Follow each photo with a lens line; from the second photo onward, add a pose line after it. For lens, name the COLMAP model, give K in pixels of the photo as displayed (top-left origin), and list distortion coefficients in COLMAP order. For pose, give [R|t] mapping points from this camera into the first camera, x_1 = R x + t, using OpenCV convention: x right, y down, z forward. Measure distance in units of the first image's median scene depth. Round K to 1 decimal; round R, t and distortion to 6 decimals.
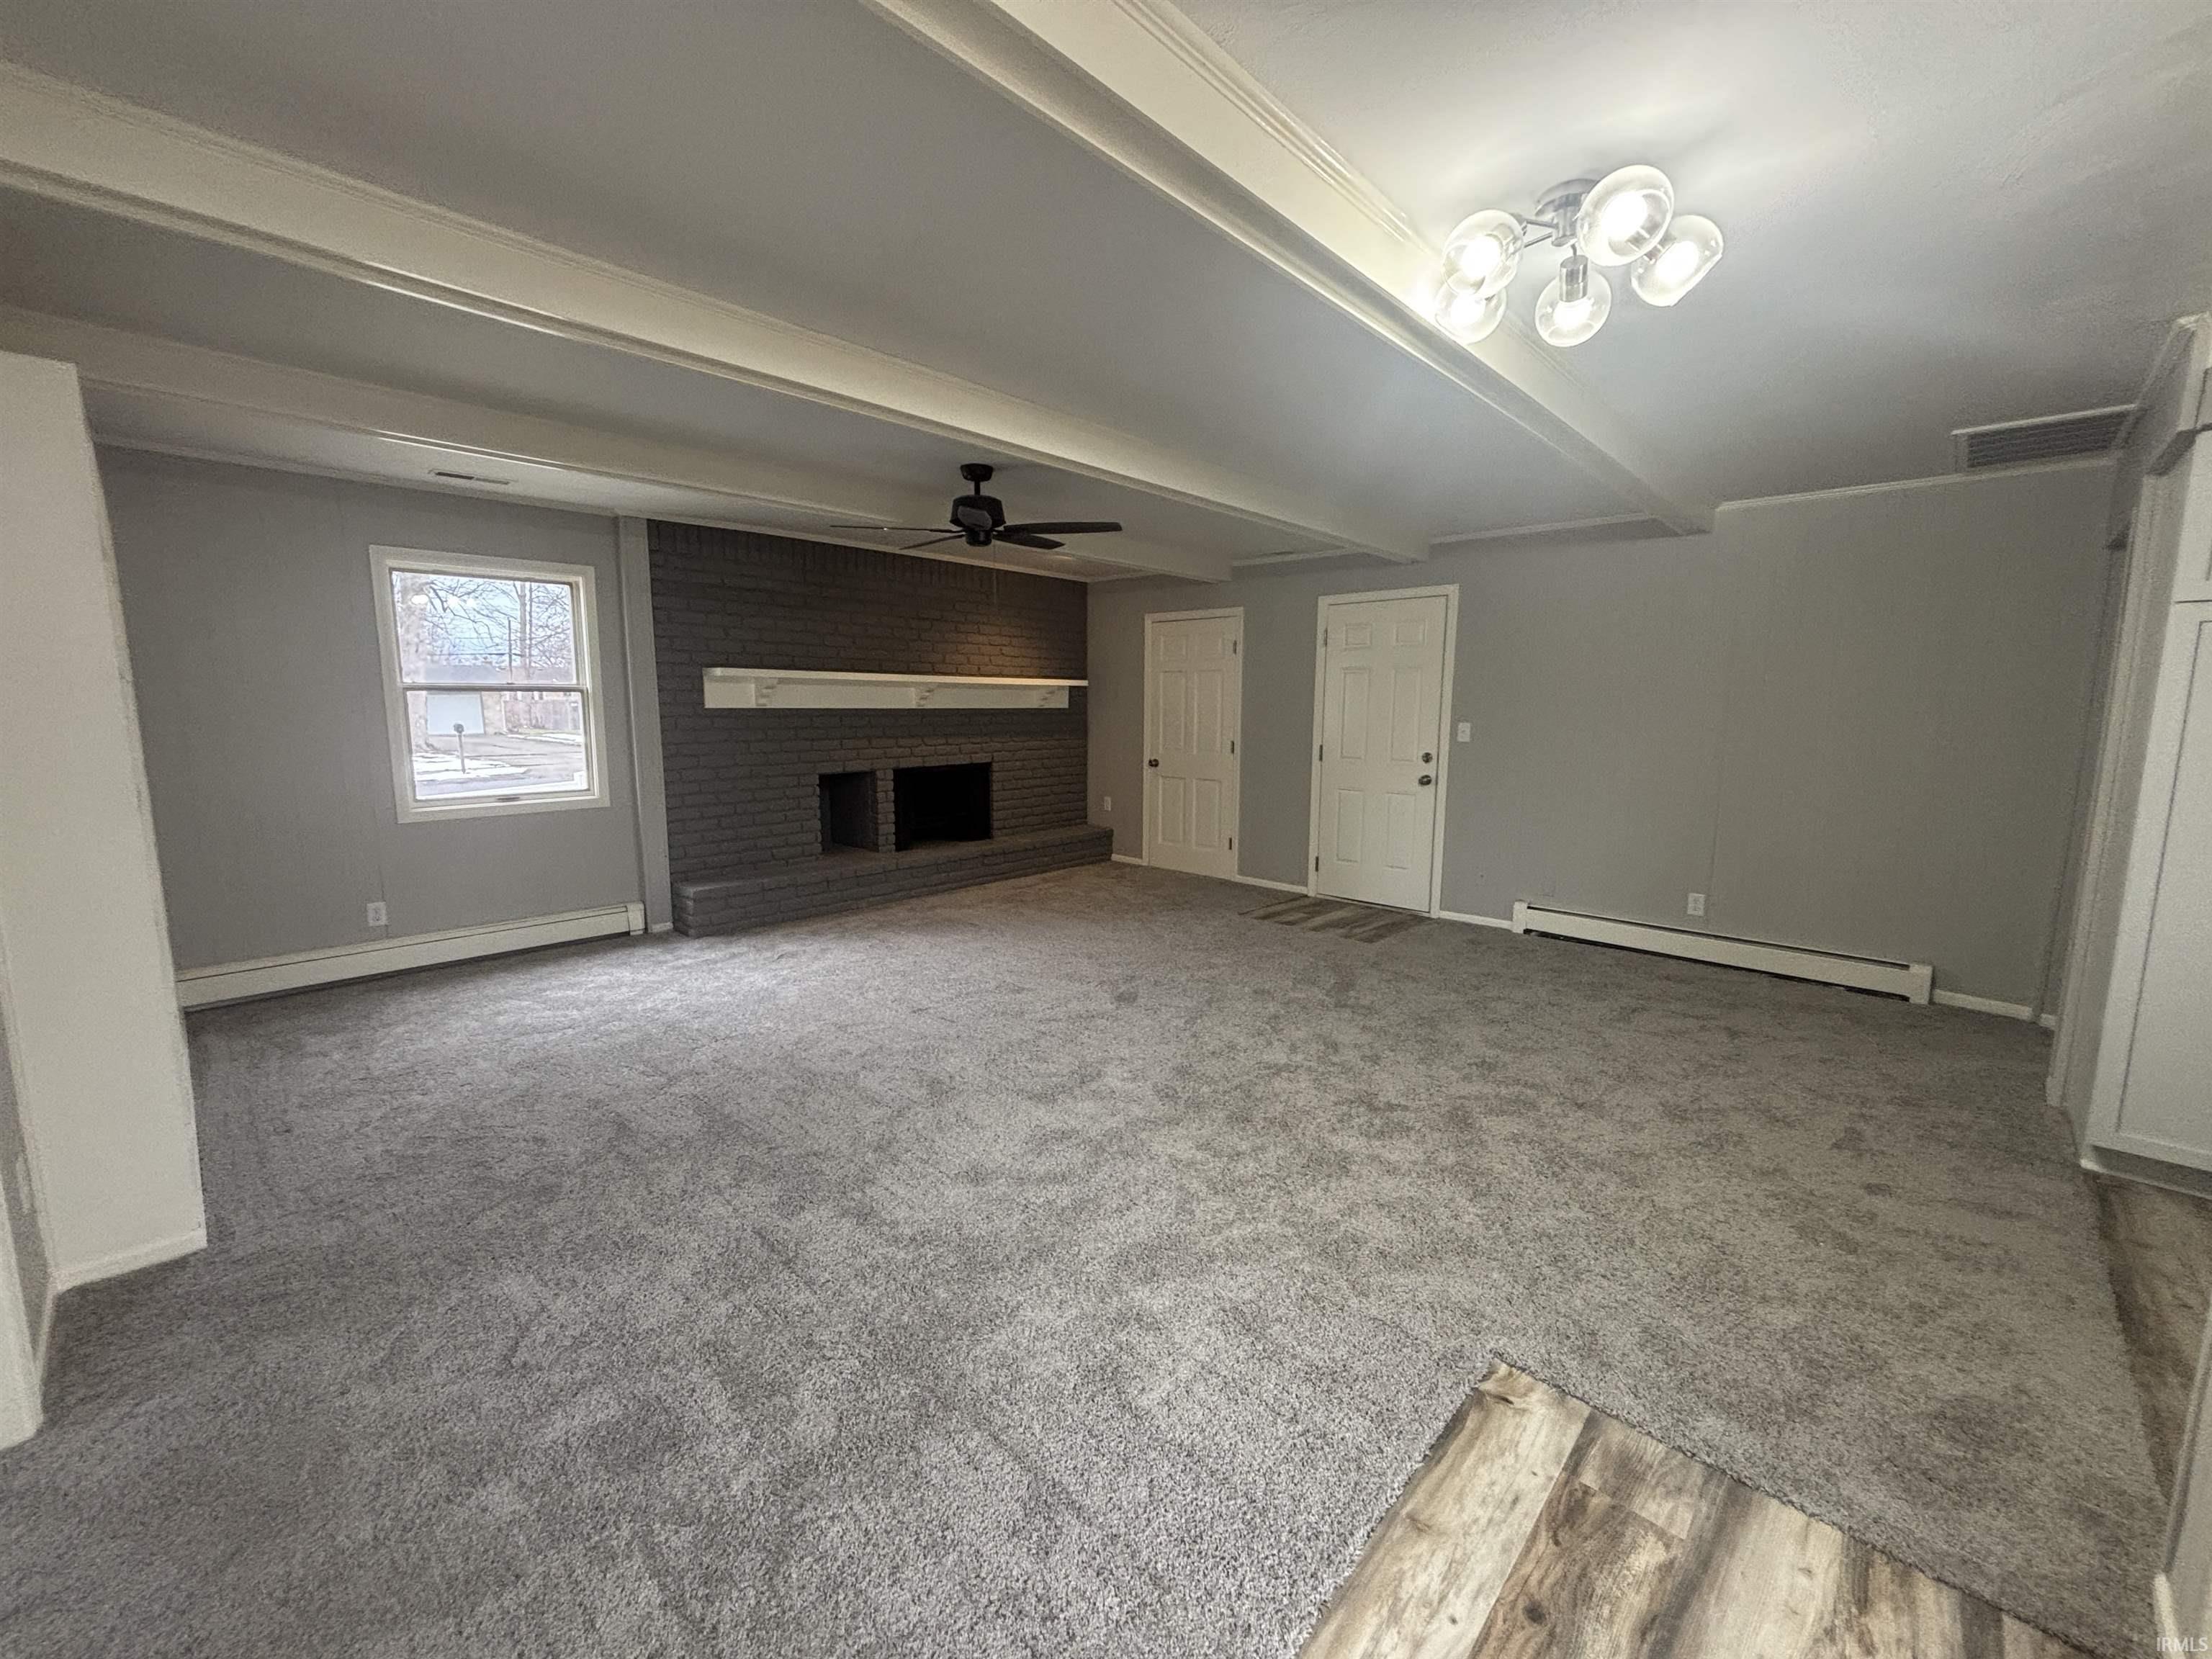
lens RADIAL K [[887.9, 0, 1106.0], [0, 887.9, 829.5], [0, 0, 1]] dist [0.000467, -0.000258]
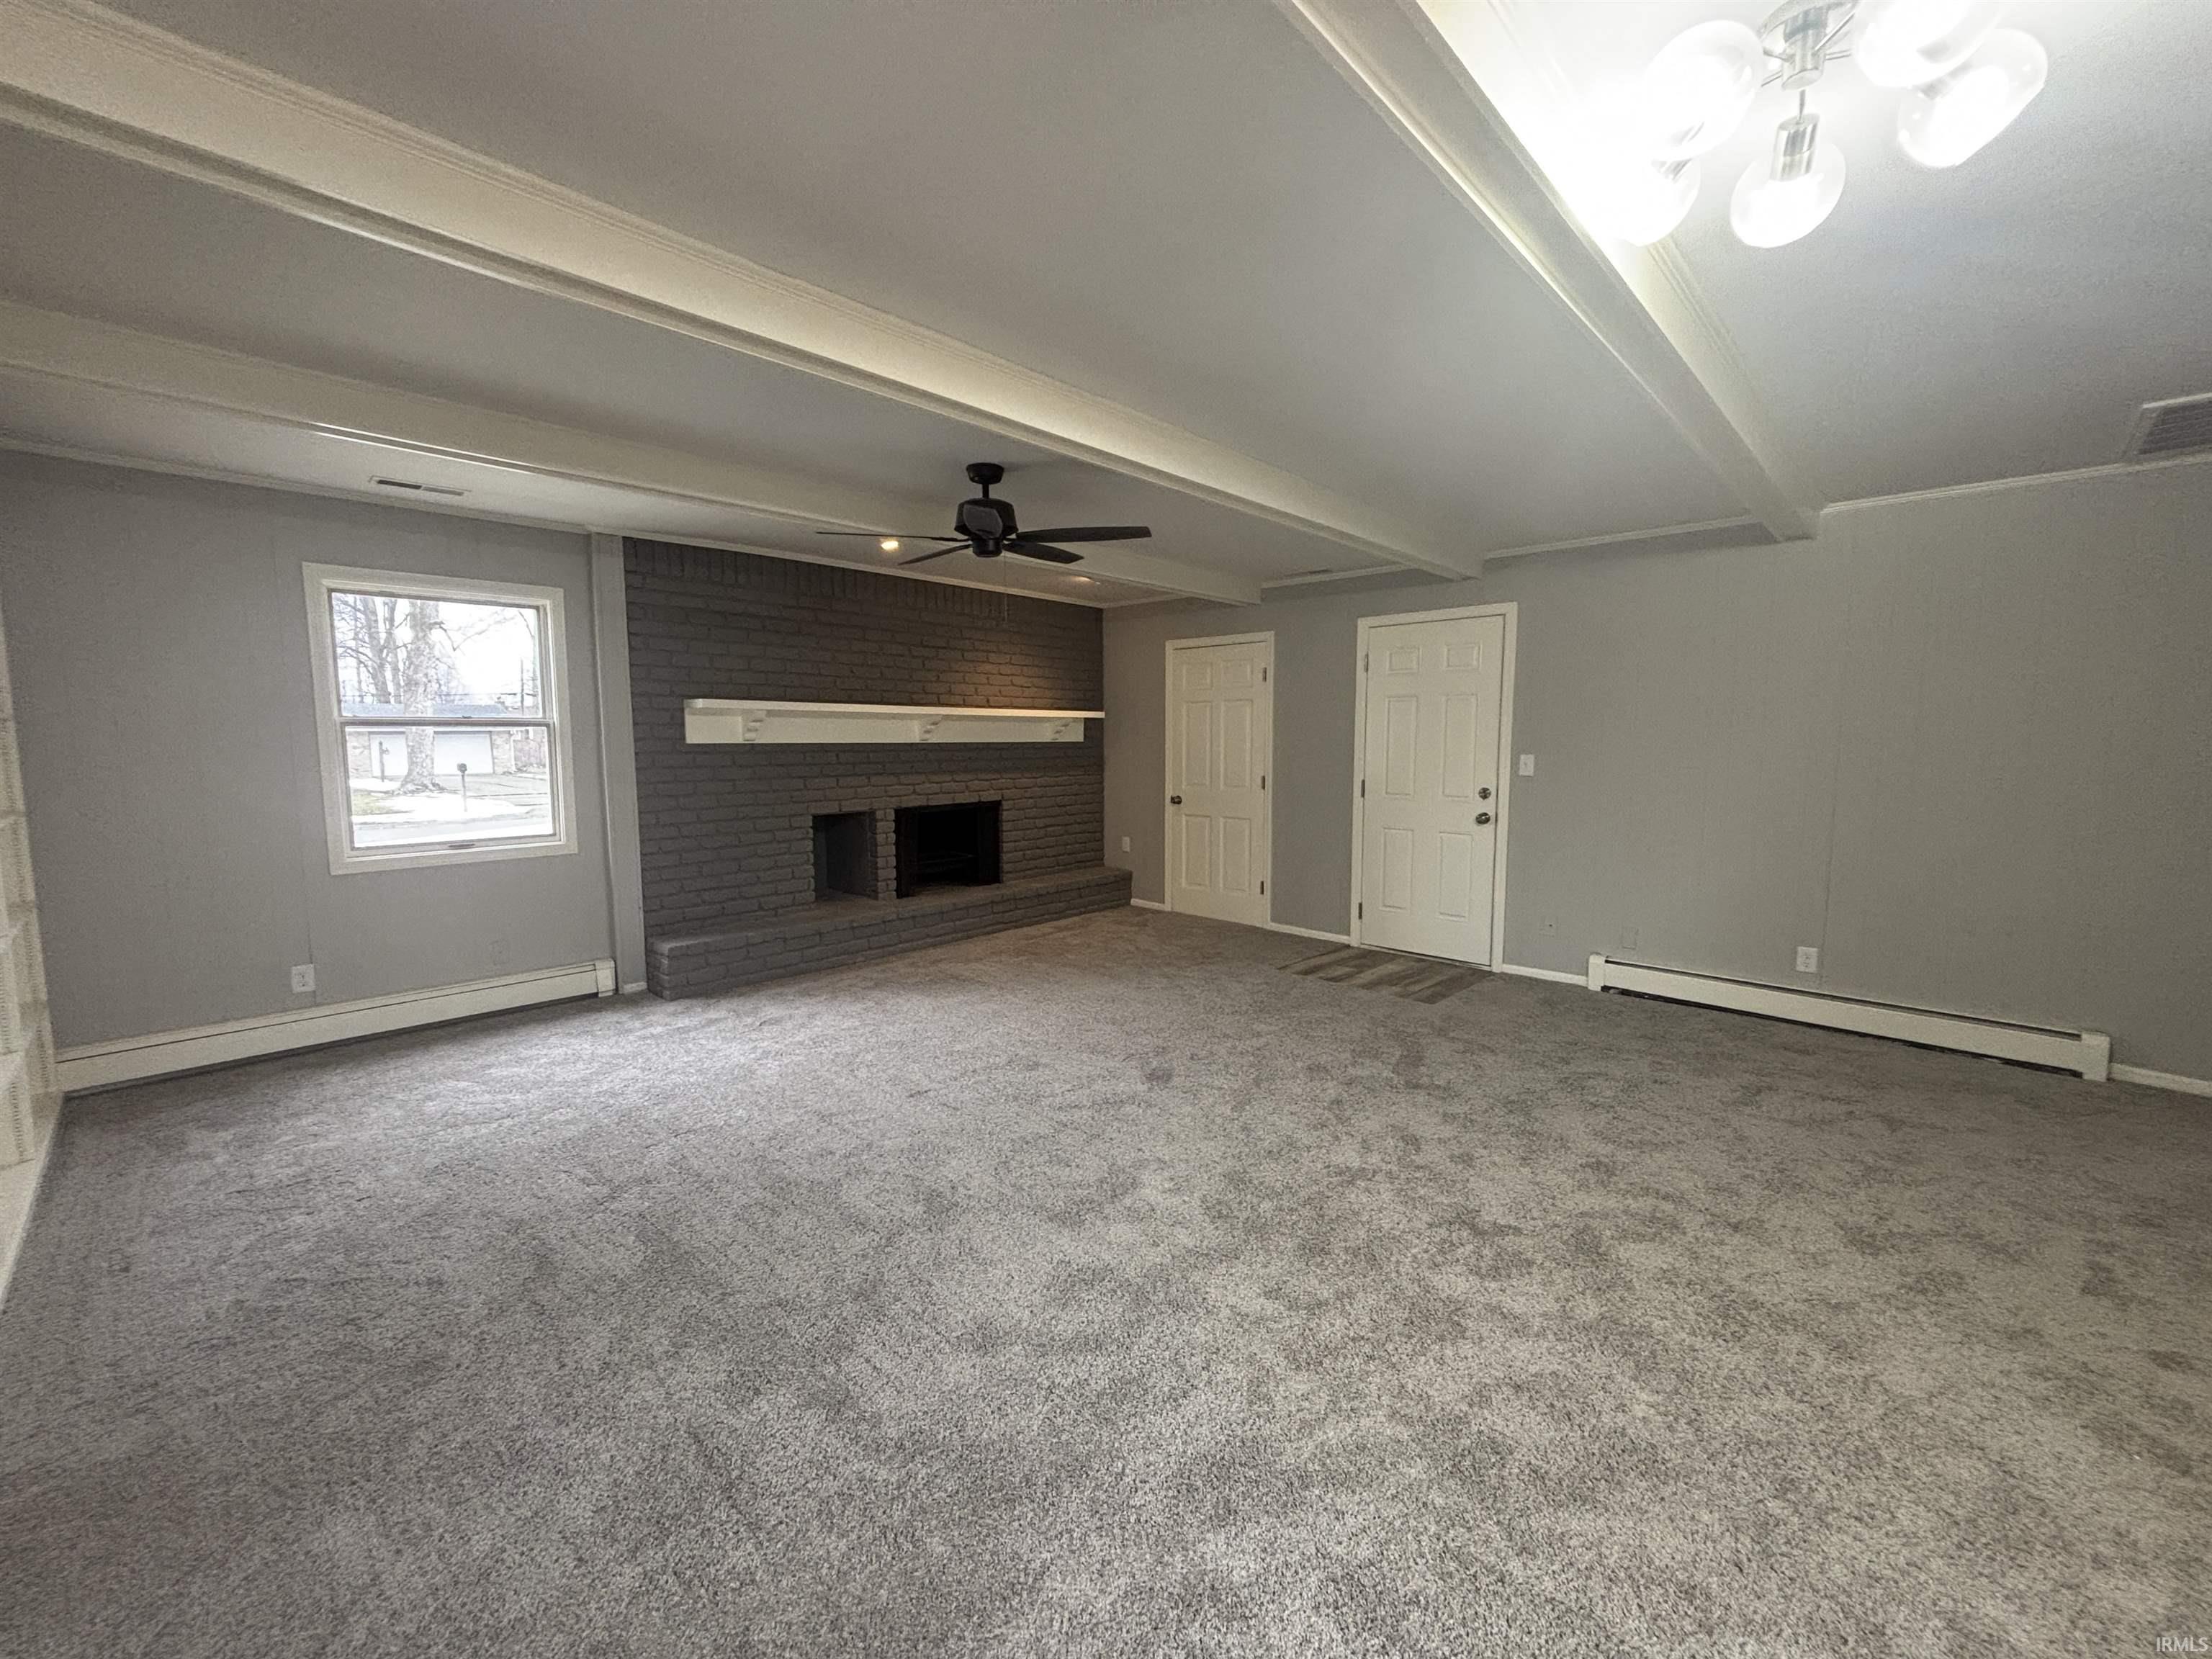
lens RADIAL K [[887.9, 0, 1101.6], [0, 887.9, 834.8], [0, 0, 1]] dist [0.000662, 0.000457]
pose [[0.999887, -0.005020, -0.014200, -0.019714], [0.004536, 0.999415, -0.033896, -0.014396], [0.014362, 0.033827, 0.999324, 0.136992]]
